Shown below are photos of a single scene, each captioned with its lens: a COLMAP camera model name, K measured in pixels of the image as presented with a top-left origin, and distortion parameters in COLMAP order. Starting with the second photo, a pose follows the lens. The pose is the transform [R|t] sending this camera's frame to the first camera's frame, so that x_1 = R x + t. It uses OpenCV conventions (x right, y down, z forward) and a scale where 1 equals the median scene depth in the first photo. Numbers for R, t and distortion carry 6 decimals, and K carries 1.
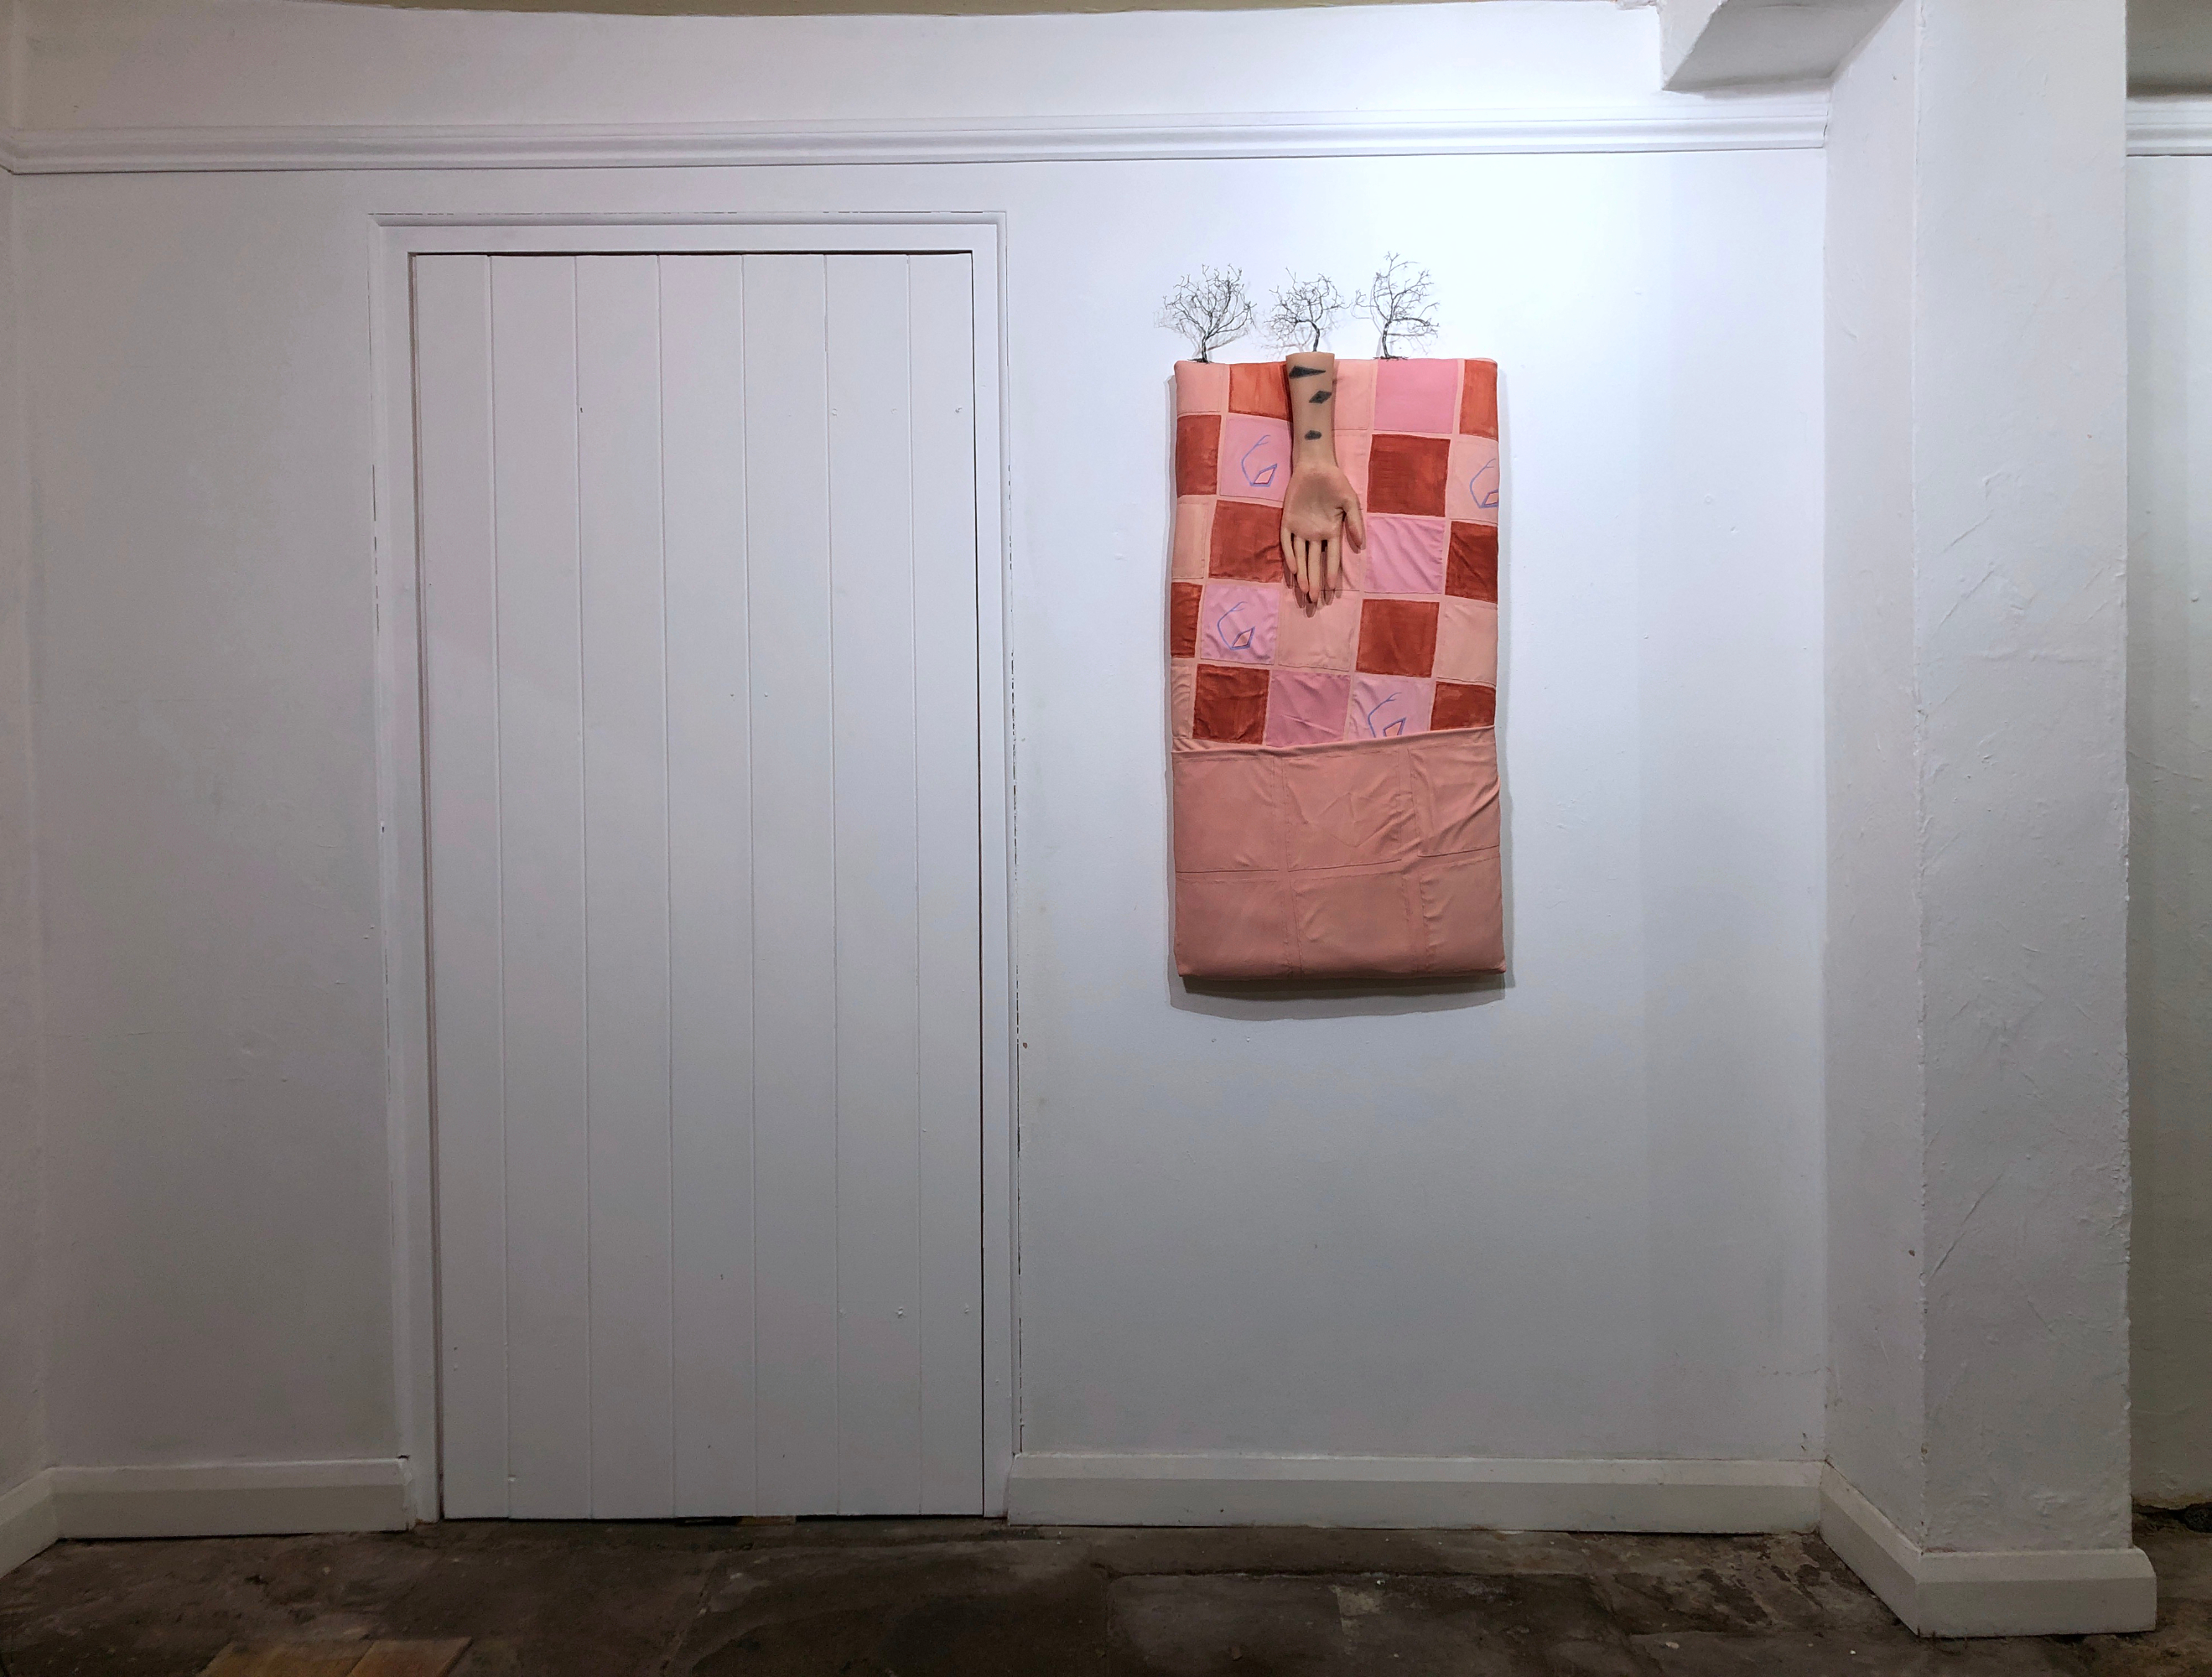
lens RADIAL K [[1887.2, 0, 1103.2], [0, 1887.2, 842.5], [0, 0, 1]] dist [0.065867, -0.039430]
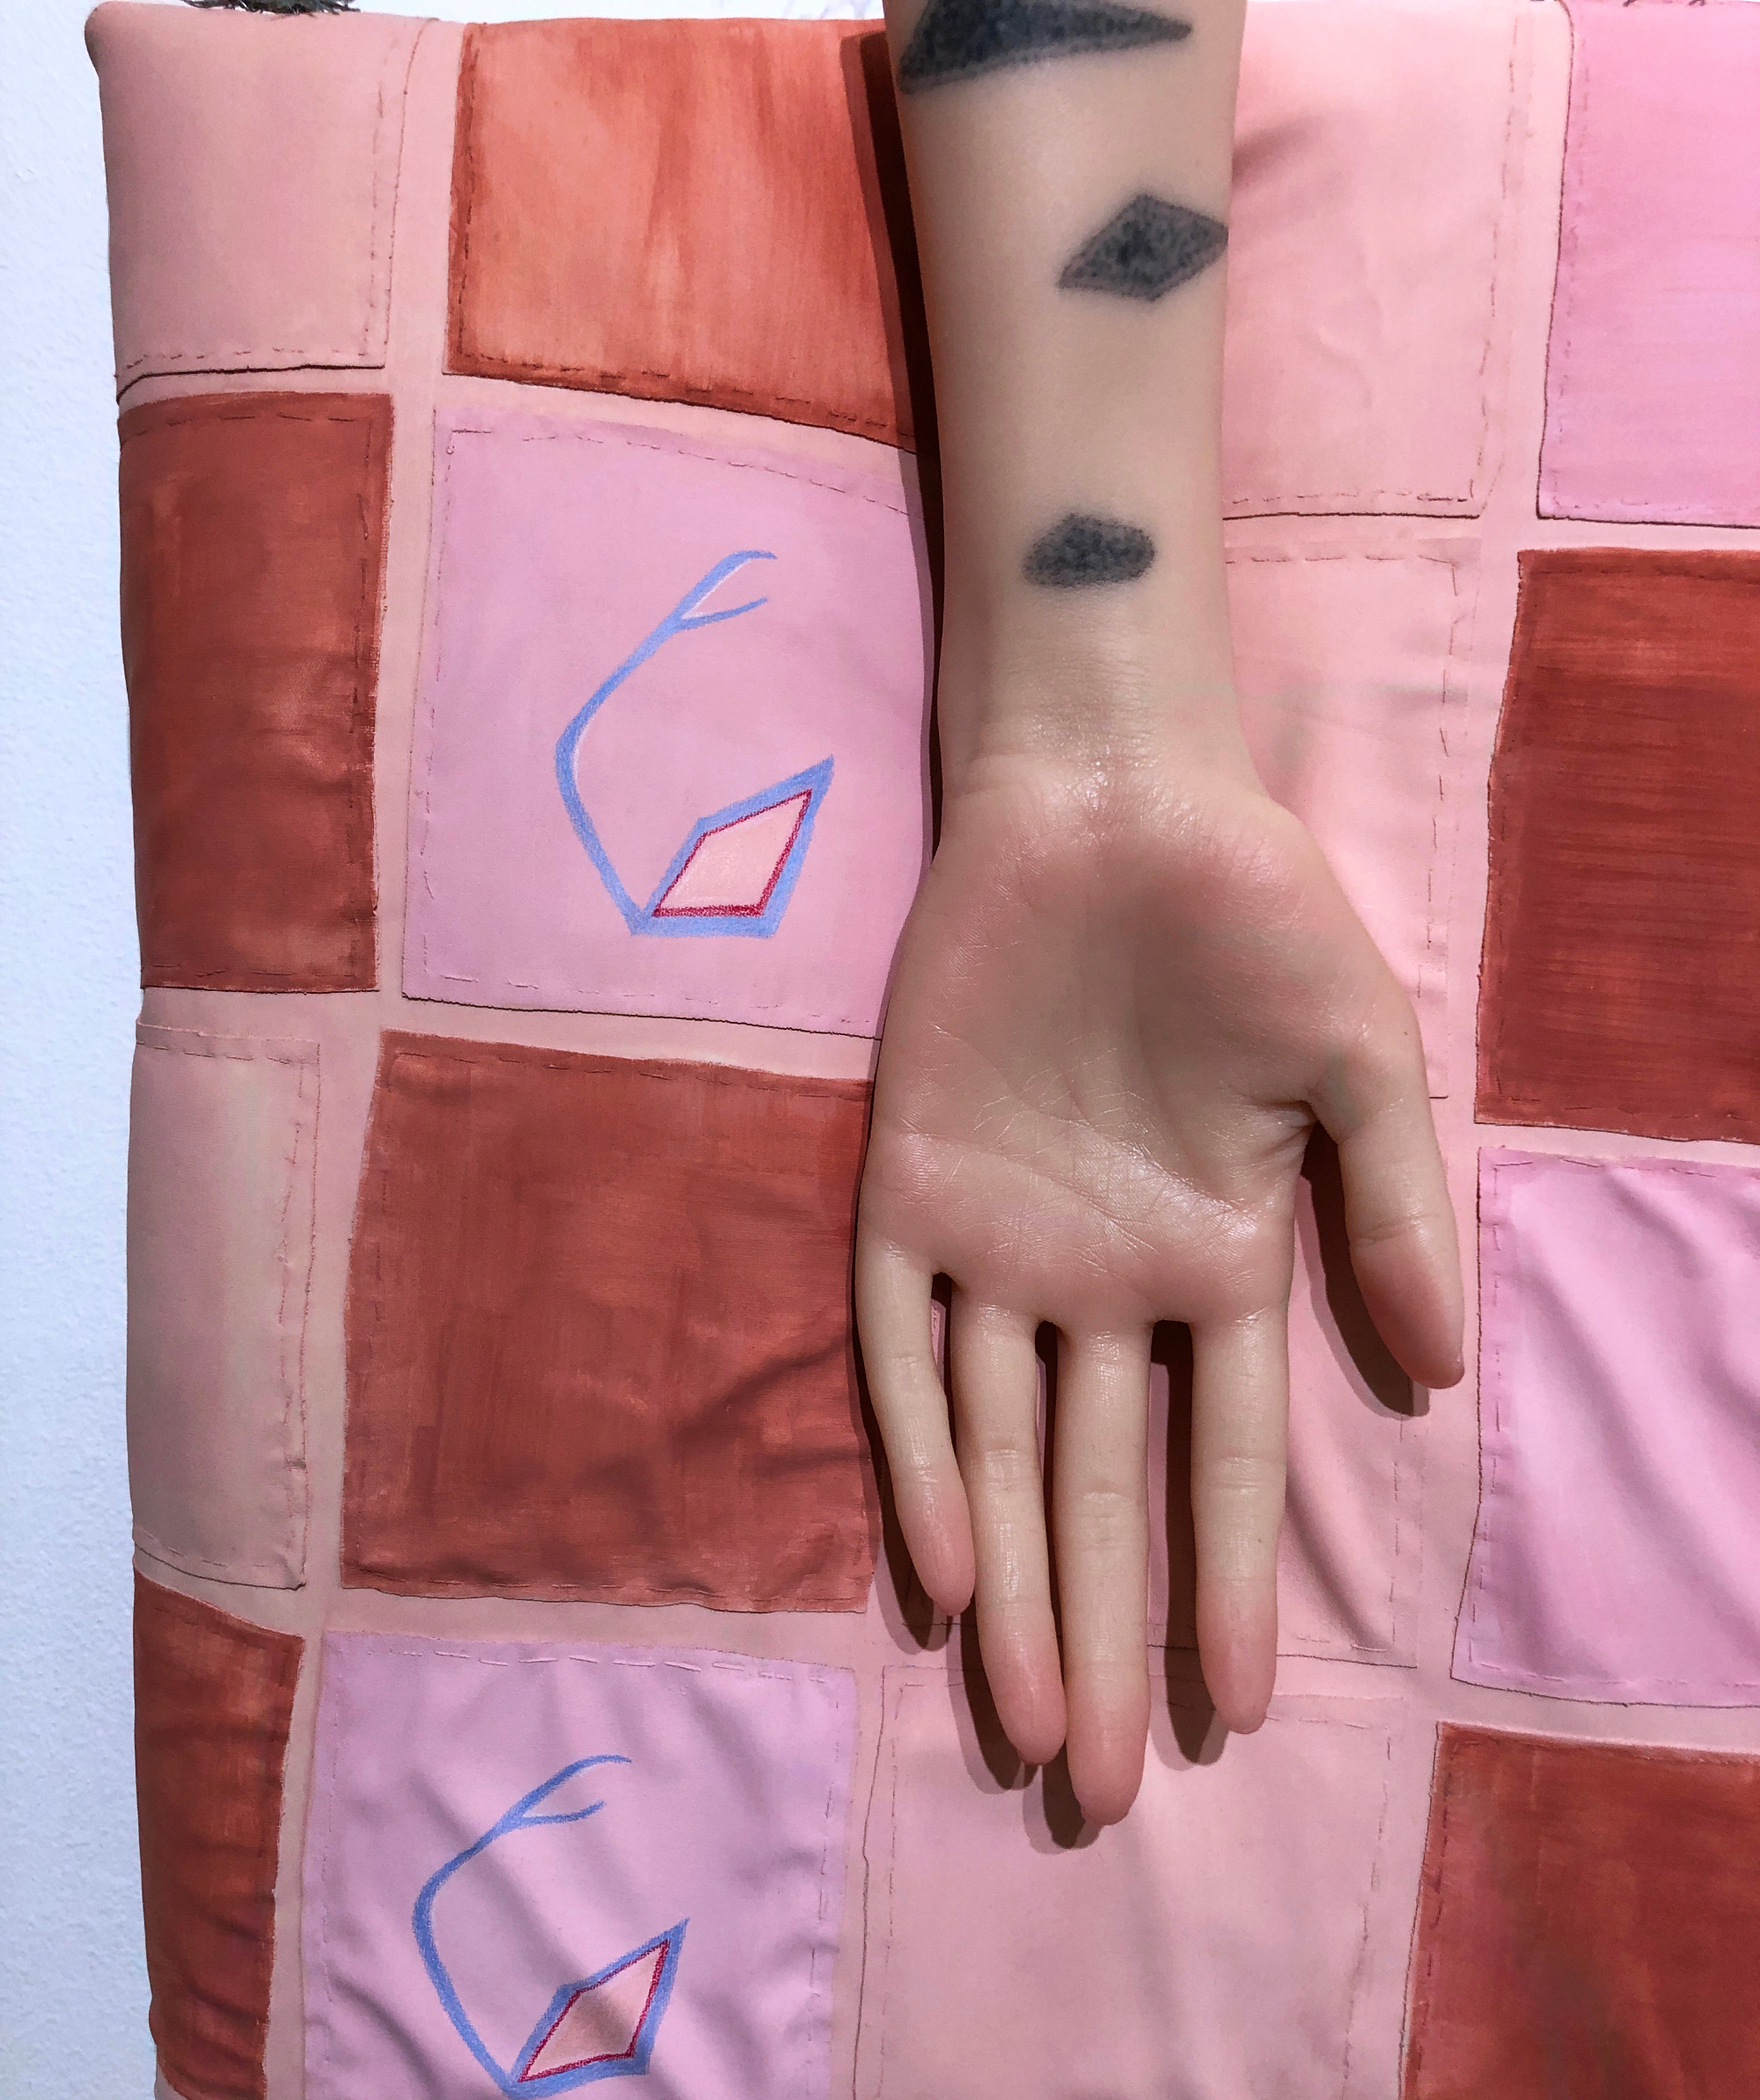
lens RADIAL K [[1553.8, 0, 873.0], [0, 1553.8, 1056.7], [0, 0, 1]] dist [-0.006943, -0.002218]
pose [[0.998925, -0.007602, 0.045718, 0.089951], [0.006329, 0.999590, 0.027930, -0.182400], [-0.045911, -0.027611, 0.998564, 0.888166]]
